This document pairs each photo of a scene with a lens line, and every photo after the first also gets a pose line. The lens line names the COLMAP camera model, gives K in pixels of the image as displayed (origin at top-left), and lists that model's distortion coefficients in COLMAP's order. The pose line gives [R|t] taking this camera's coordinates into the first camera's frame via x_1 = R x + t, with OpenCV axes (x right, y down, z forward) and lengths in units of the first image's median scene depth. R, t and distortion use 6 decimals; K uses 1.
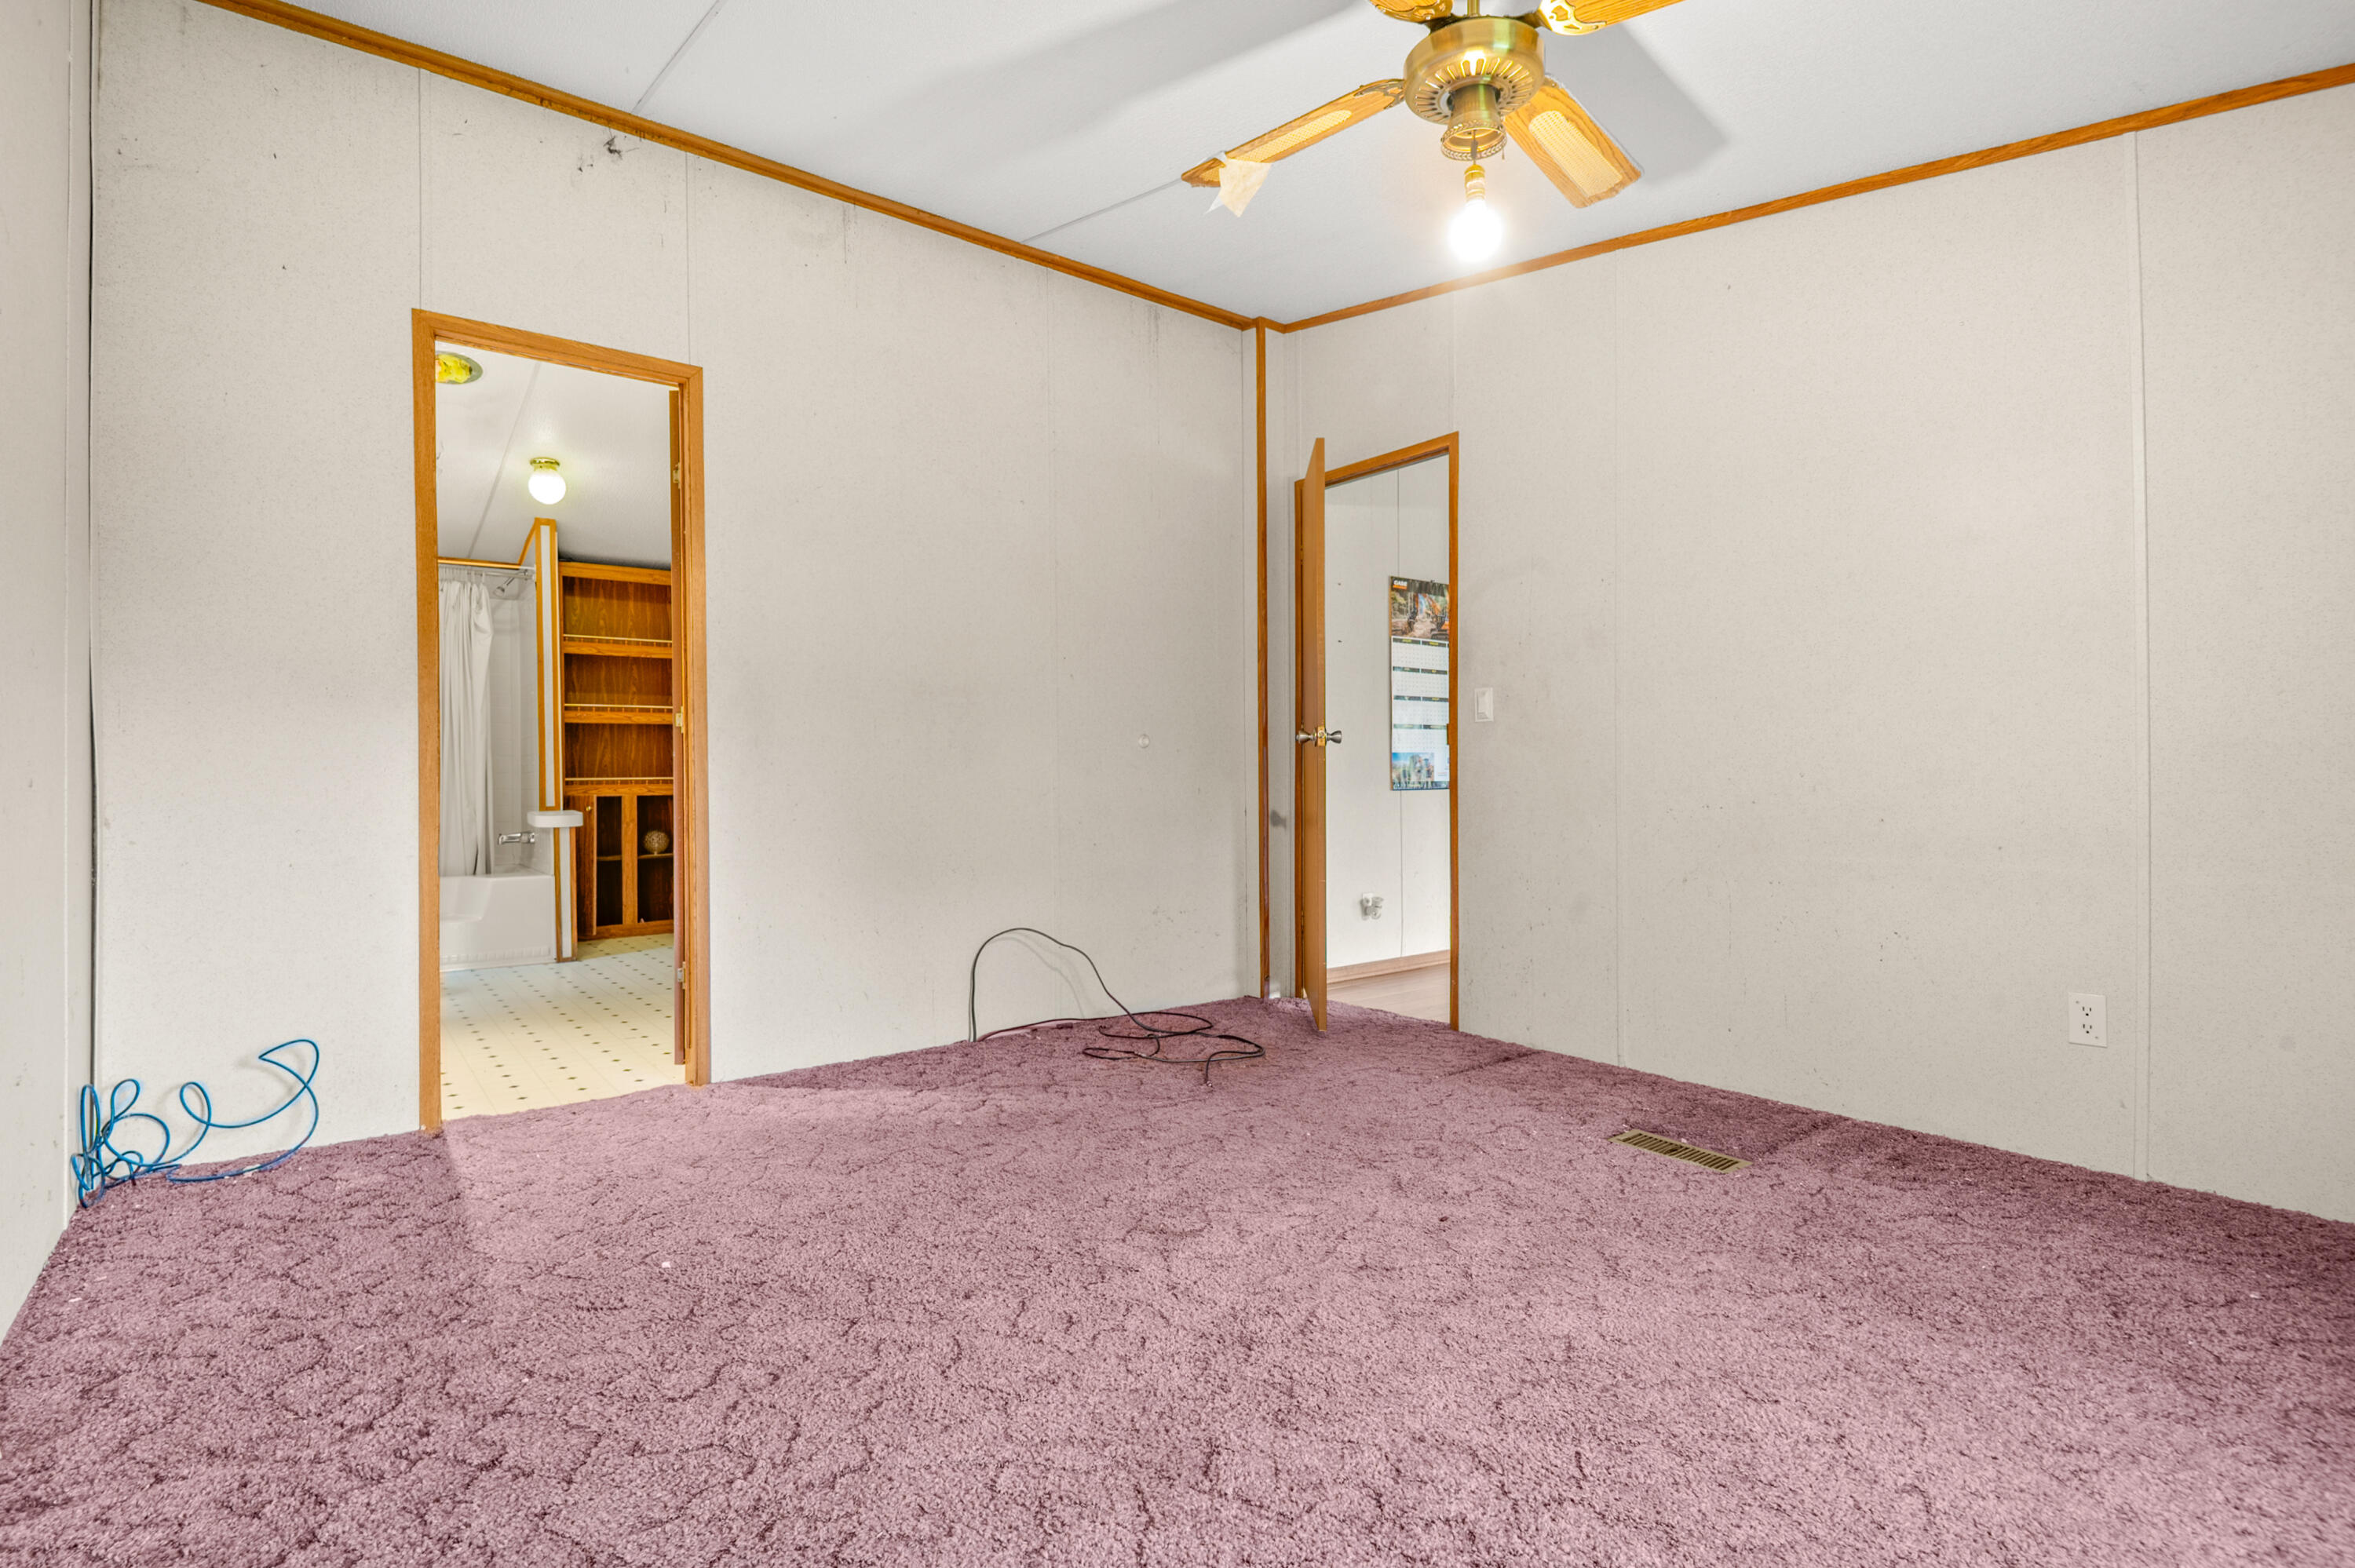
lens RADIAL K [[1111.4, 0, 1157.8], [0, 1111.4, 791.7], [0, 0, 1]] dist [0.049975, -0.033127]
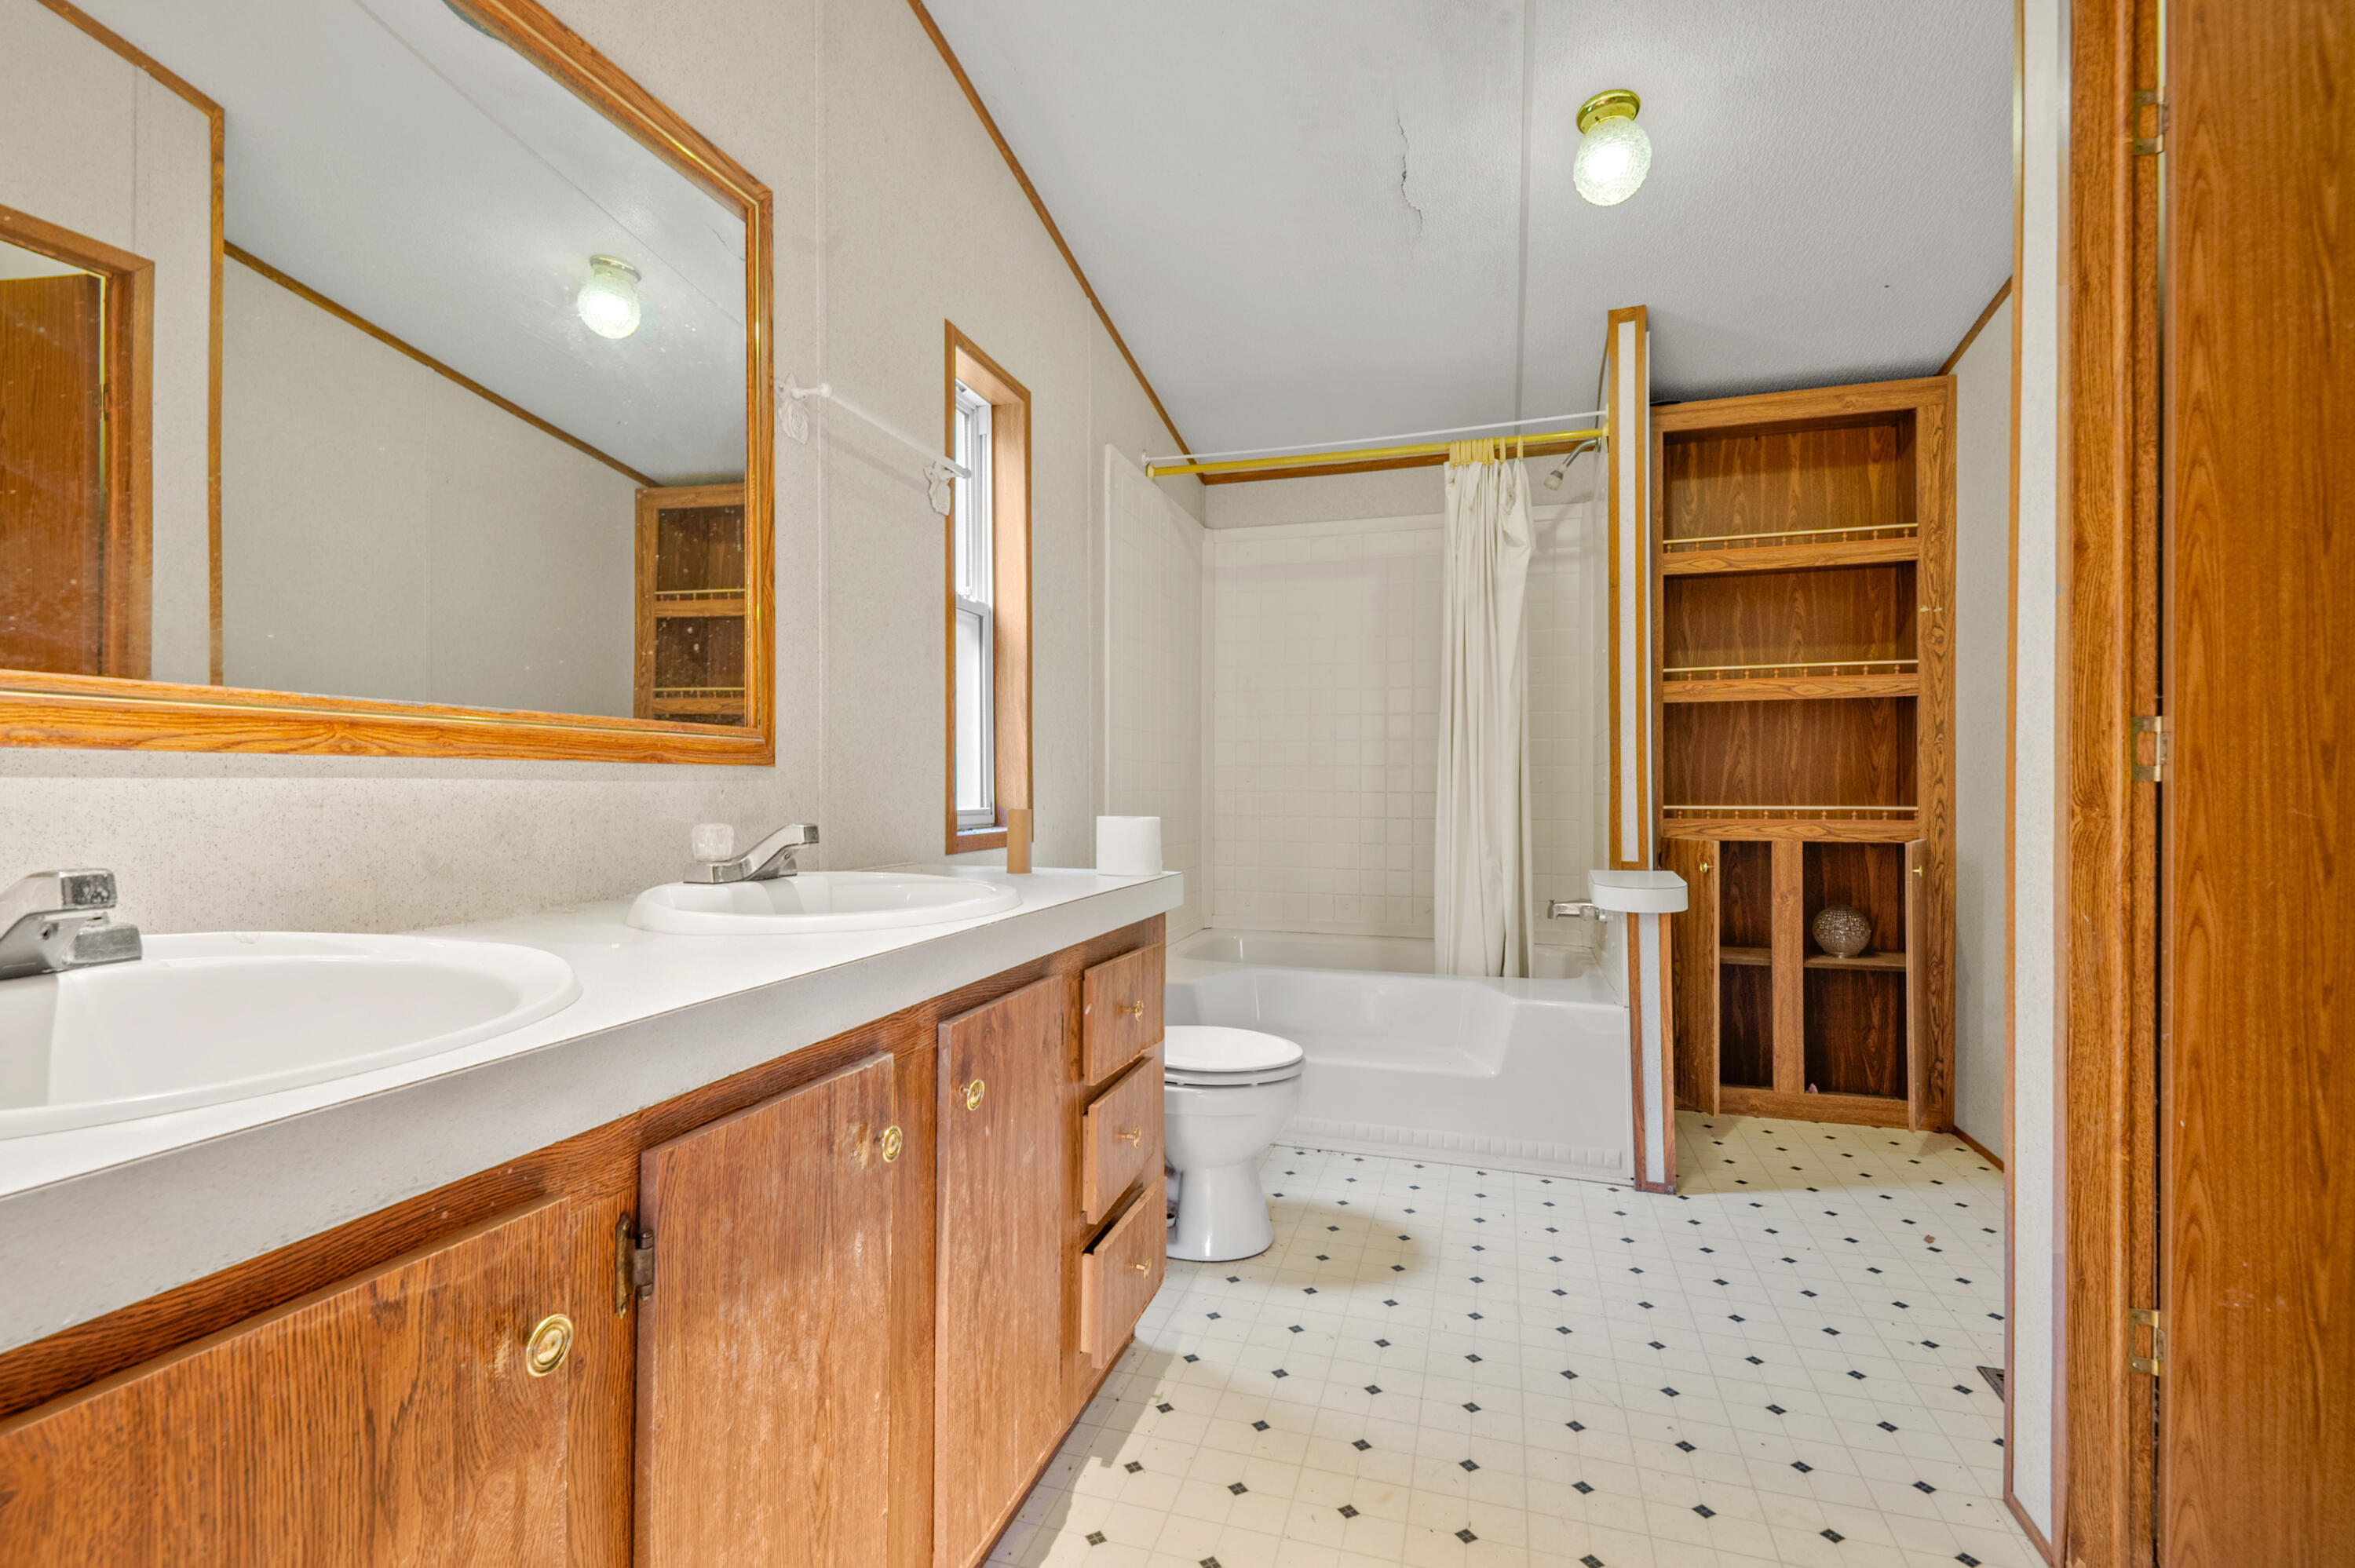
lens RADIAL K [[1047.5, 0, 1168.7], [0, 1047.5, 774.5], [0, 0, 1]] dist [0.045355, -0.025586]
pose [[0.571997, -0.000382, -0.820255, -0.244133], [-0.012323, 0.999883, -0.009058, -0.019281], [0.820163, 0.015289, 0.571926, 0.510252]]
